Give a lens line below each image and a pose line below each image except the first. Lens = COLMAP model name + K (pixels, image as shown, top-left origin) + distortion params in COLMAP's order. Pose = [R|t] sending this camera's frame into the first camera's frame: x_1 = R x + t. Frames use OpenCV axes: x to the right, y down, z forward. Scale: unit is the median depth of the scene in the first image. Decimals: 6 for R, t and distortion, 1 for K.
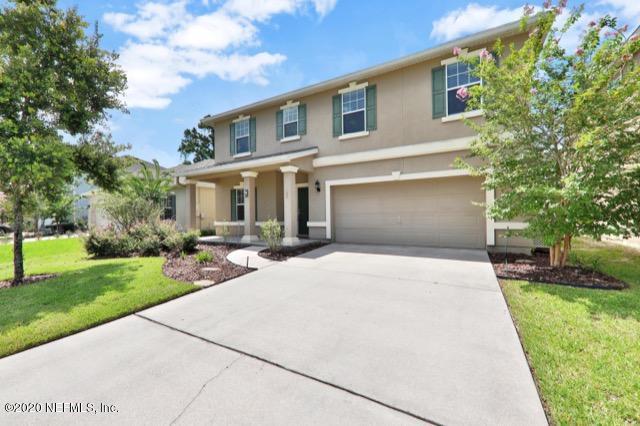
lens RADIAL K [[254.9, 0, 313.7], [0, 254.9, 212.5], [0, 0, 1]] dist [0.000327, -0.000157]
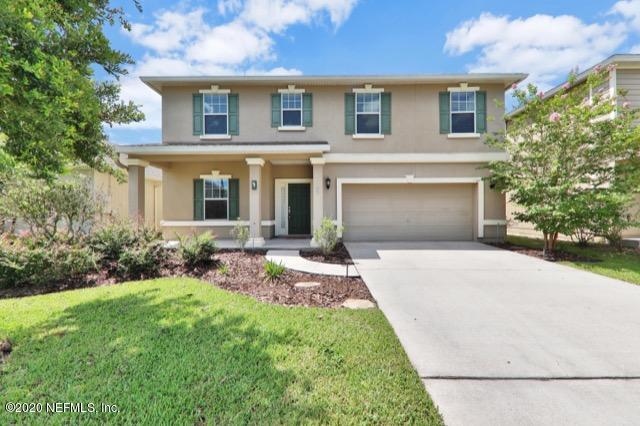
lens RADIAL K [[236.1, 0, 321.1], [0, 236.1, 212.3], [0, 0, 1]] dist [-0.001228, -0.001658]
pose [[0.867065, 0.013920, 0.498000, -0.456309], [-0.012669, 0.999902, -0.005890, 0.012246], [-0.498033, -0.001202, 0.867157, 0.255869]]
